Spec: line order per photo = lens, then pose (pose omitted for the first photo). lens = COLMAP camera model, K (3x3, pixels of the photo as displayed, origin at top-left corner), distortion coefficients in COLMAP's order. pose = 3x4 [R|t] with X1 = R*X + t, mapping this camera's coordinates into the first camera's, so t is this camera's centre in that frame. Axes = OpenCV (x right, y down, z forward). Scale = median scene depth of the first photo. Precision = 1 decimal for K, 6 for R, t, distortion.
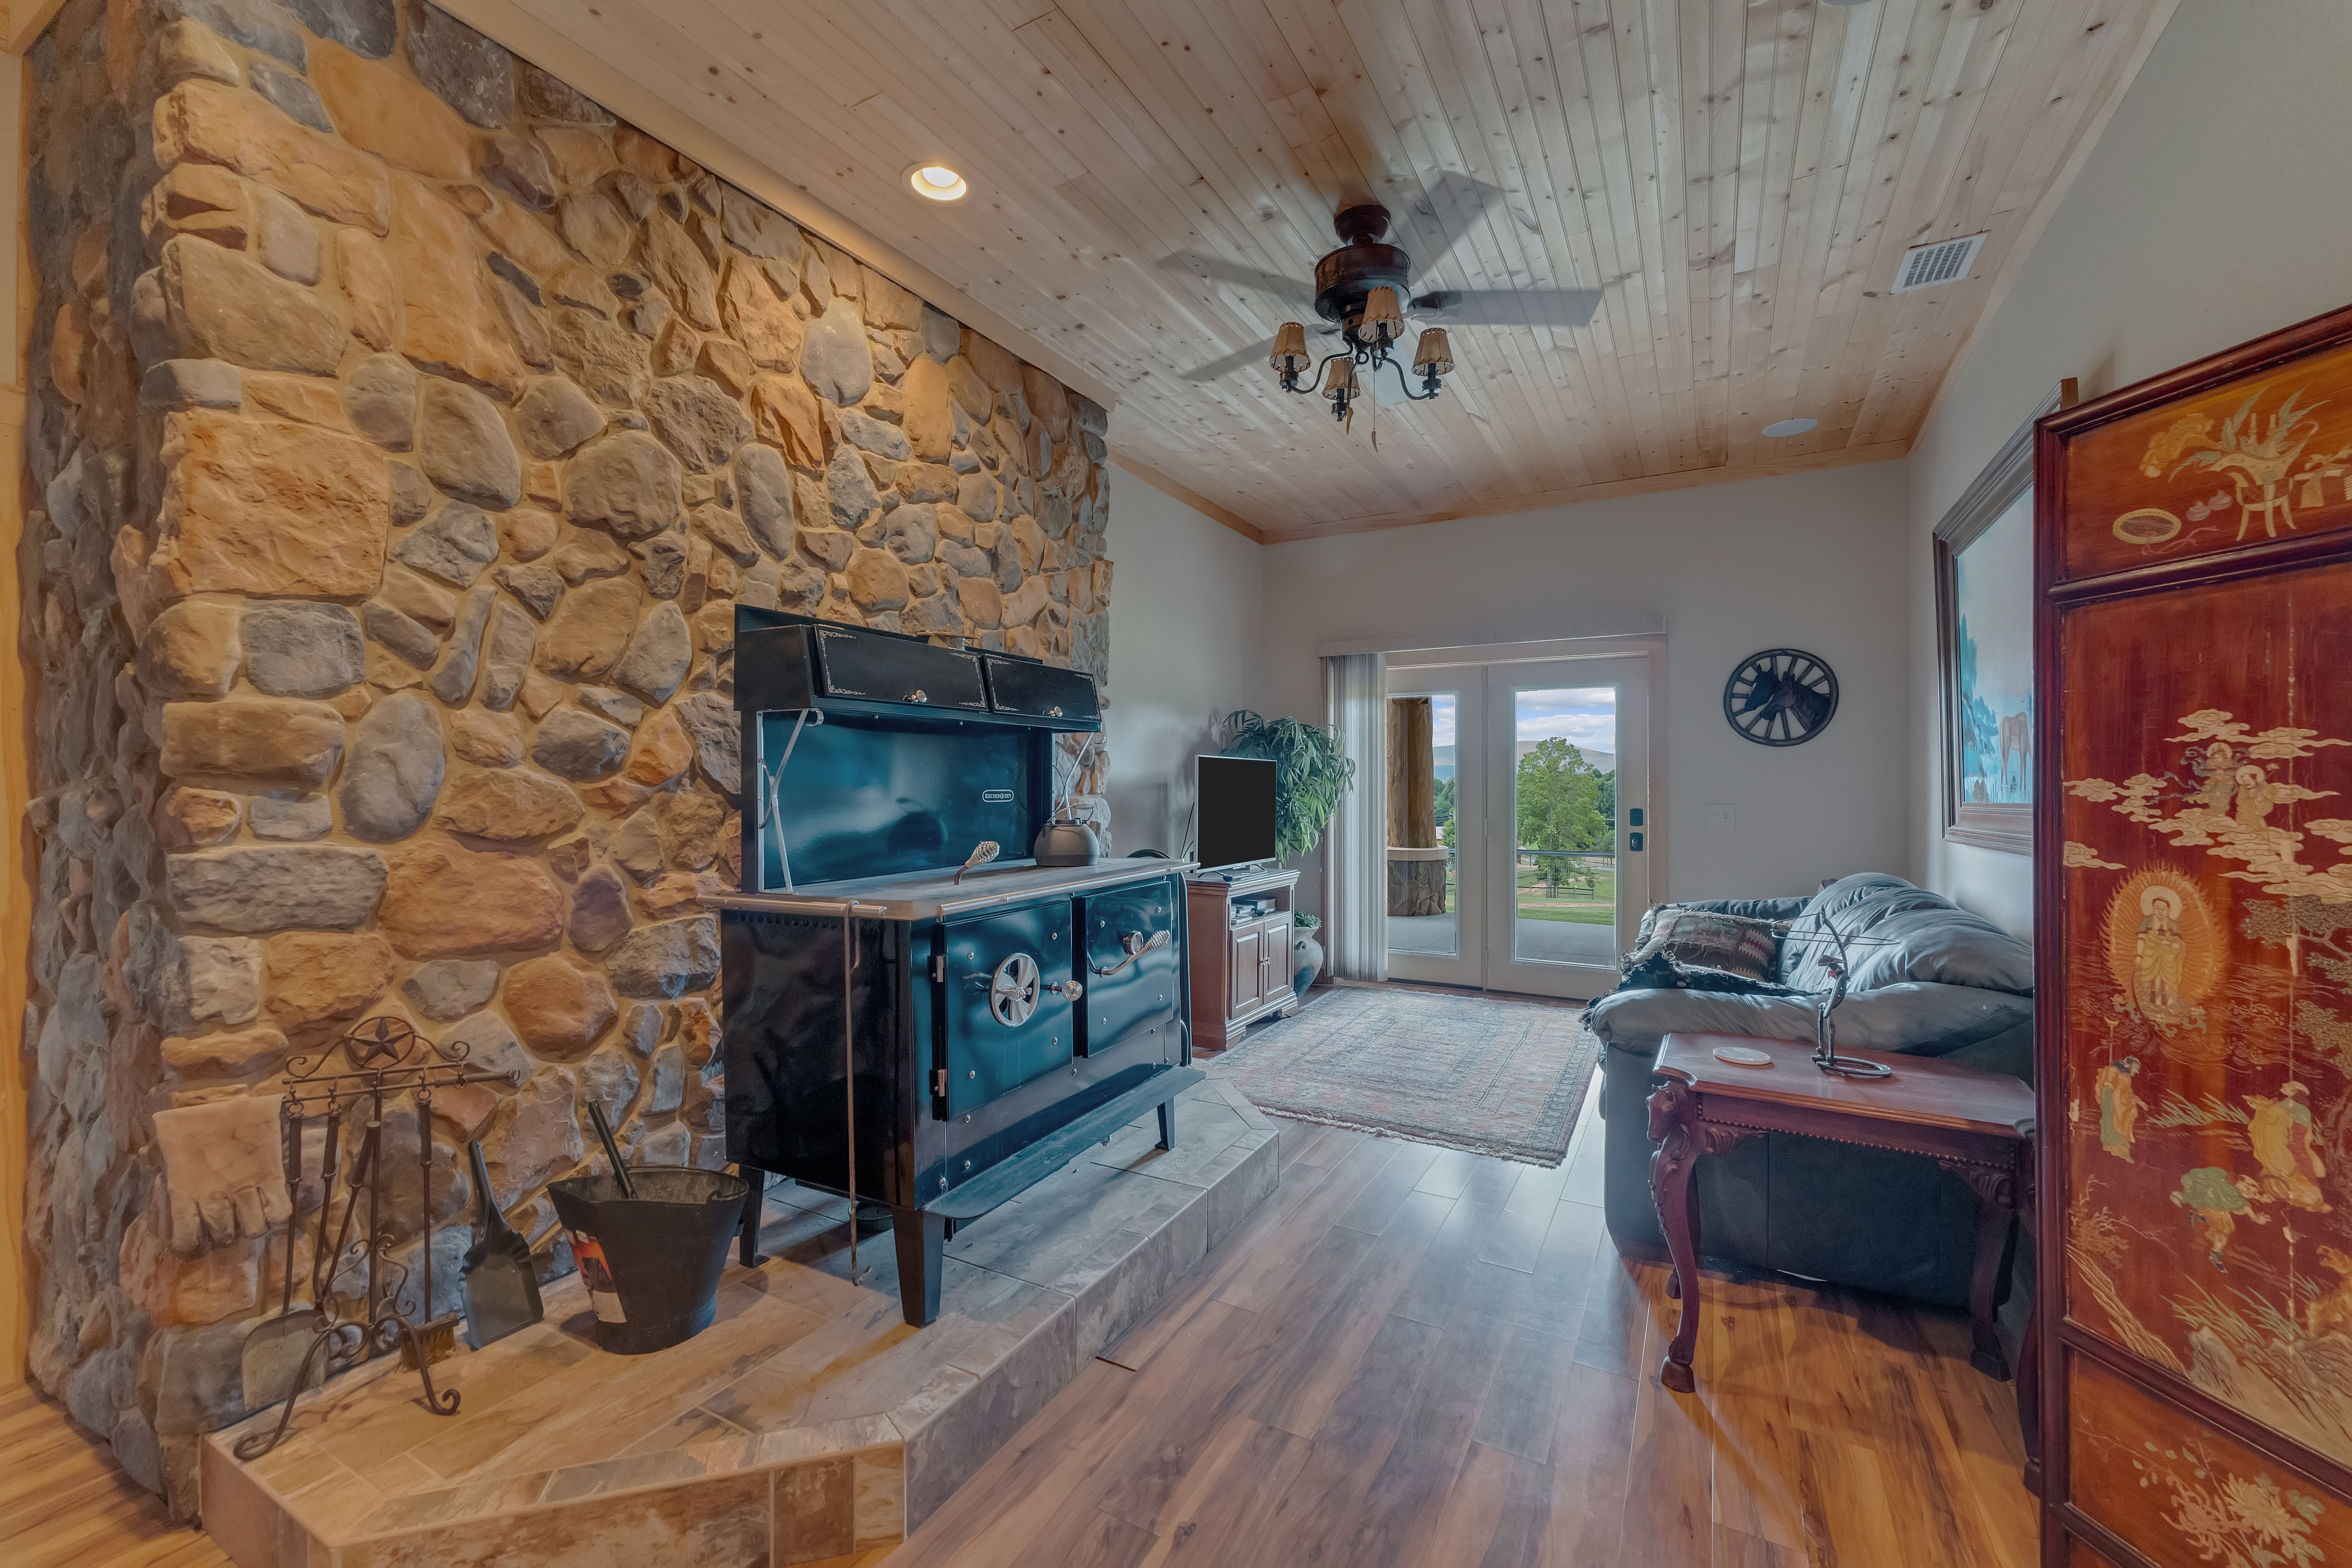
lens RADIAL K [[943.2, 0, 1181.1], [0, 943.2, 780.9], [0, 0, 1]] dist [0.001576, 0.000271]
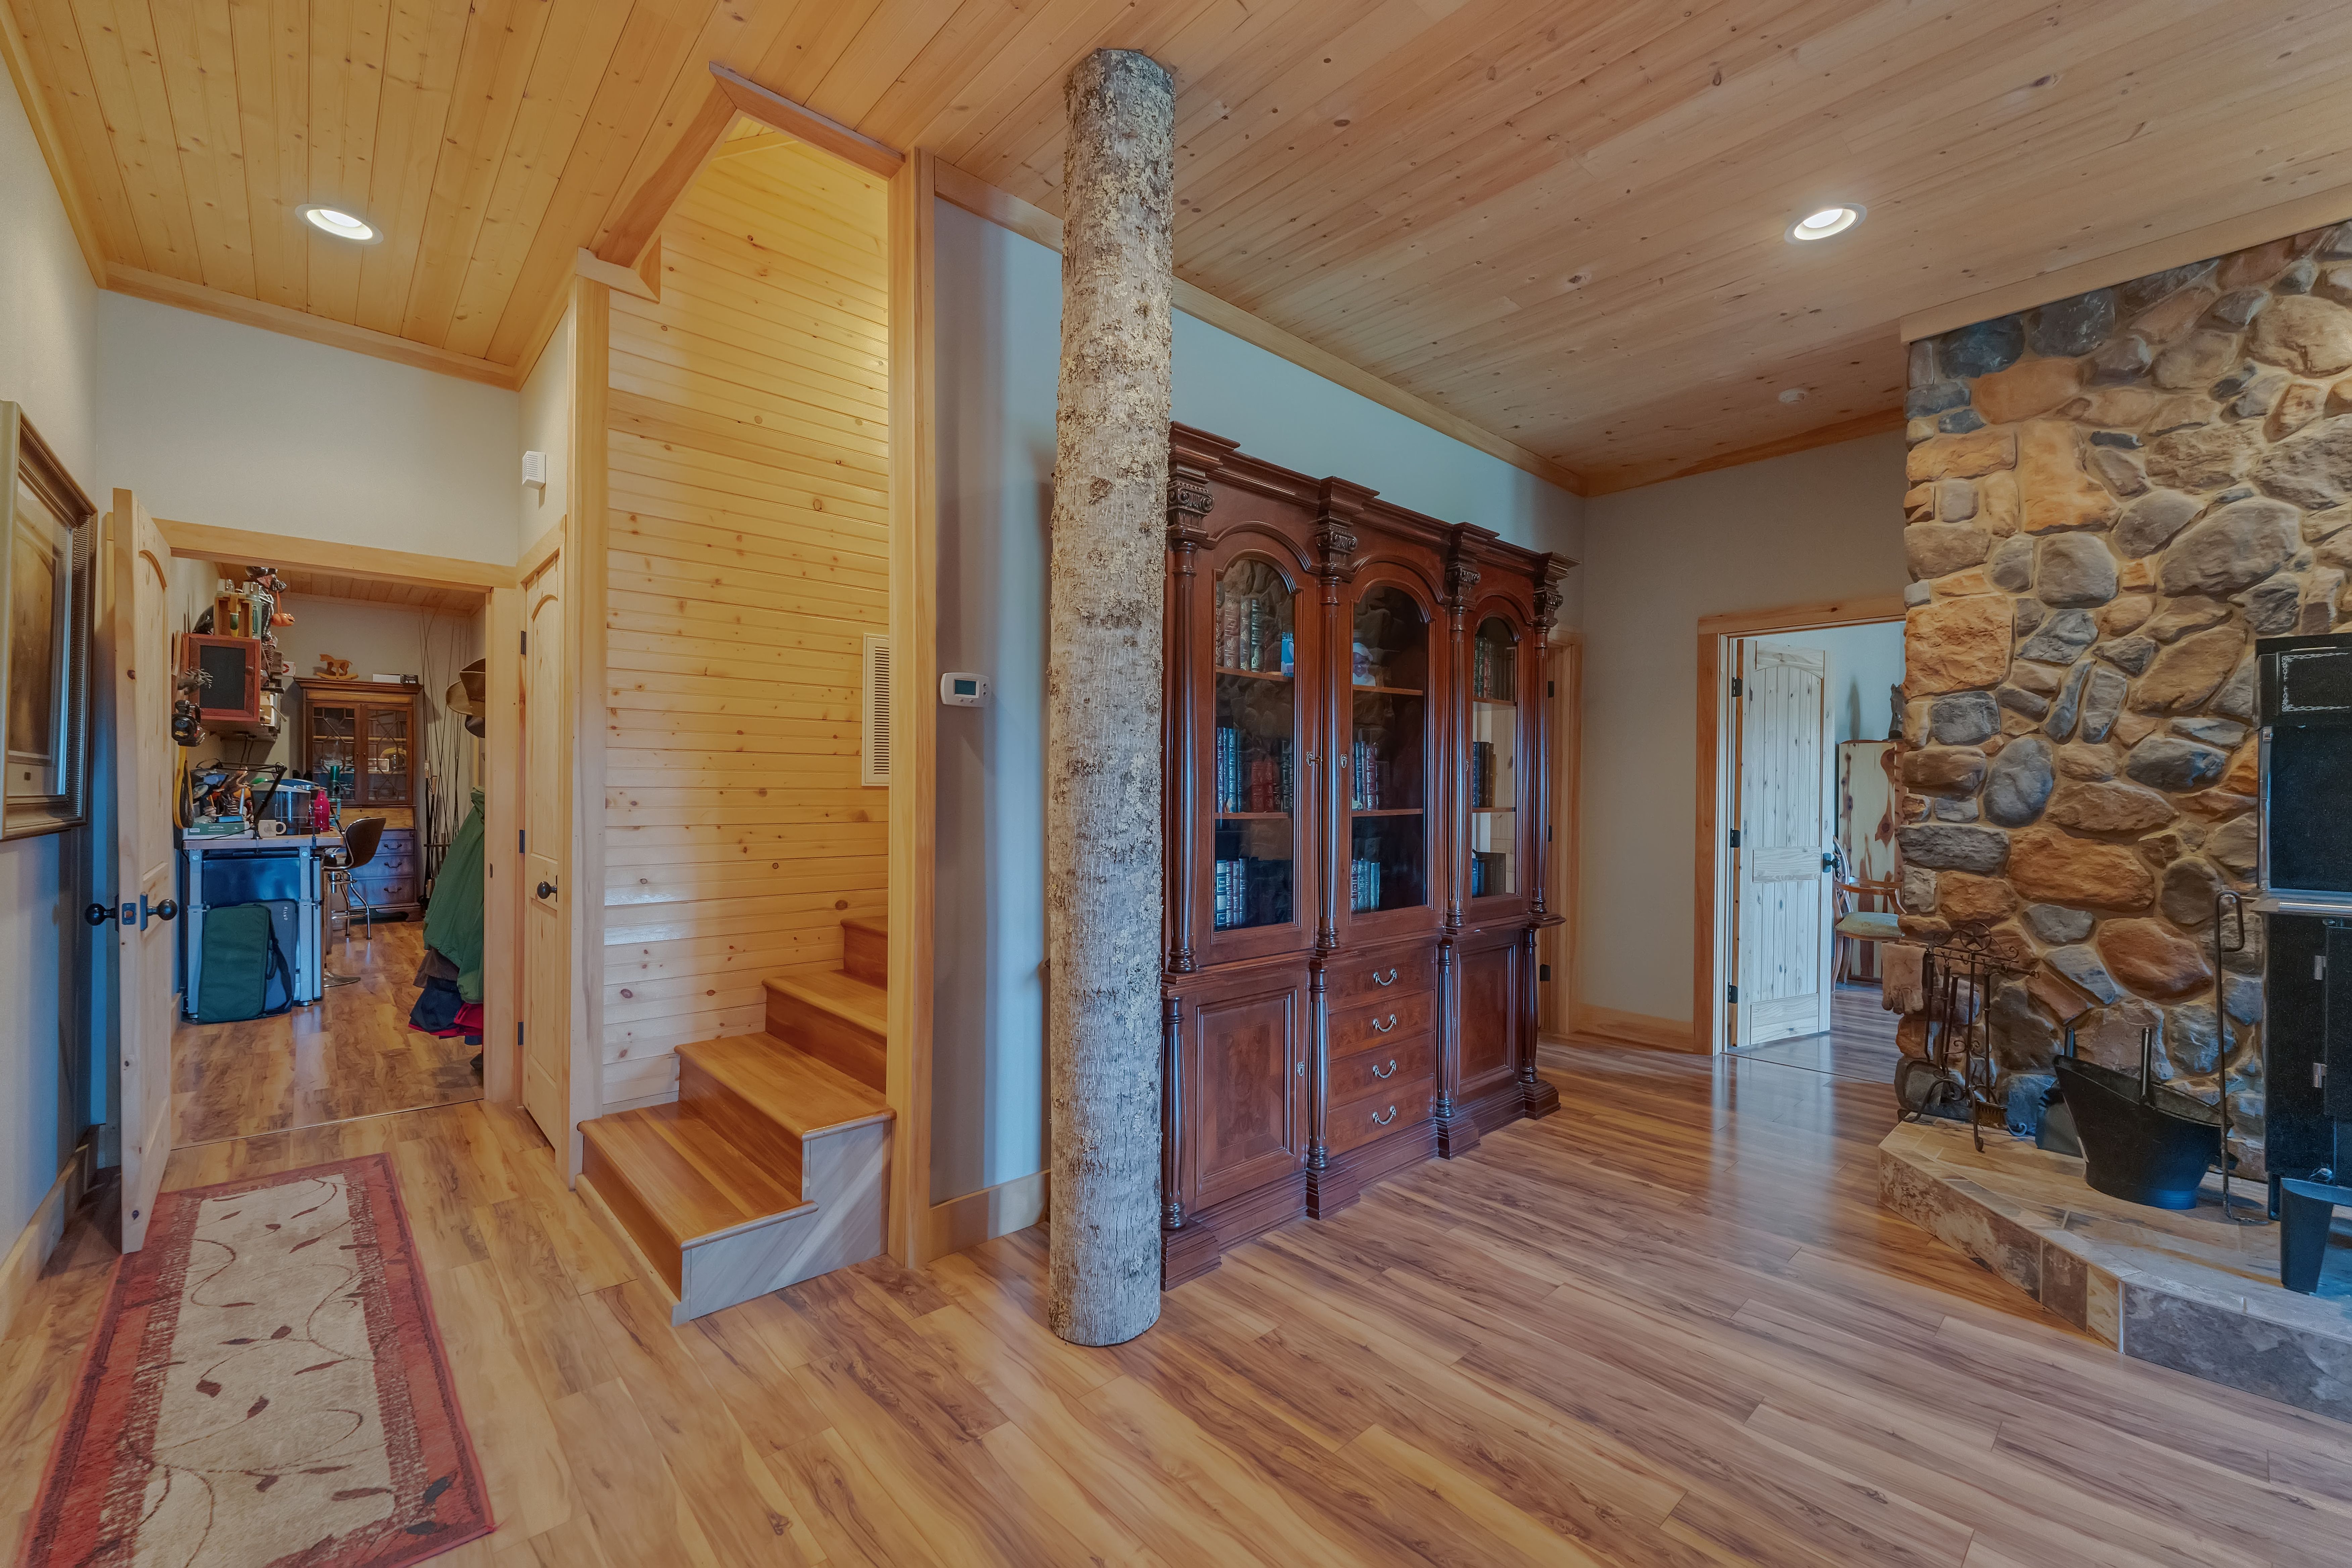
lens RADIAL K [[943.2, 0, 1181.7], [0, 943.2, 787.9], [0, 0, 1]] dist [0.001576, 0.000271]
pose [[-0.312194, -0.003132, -0.950013, 1.137050], [-0.009813, 0.999952, -0.000073, 0.009590], [0.949968, 0.009299, -0.312210, 0.113713]]
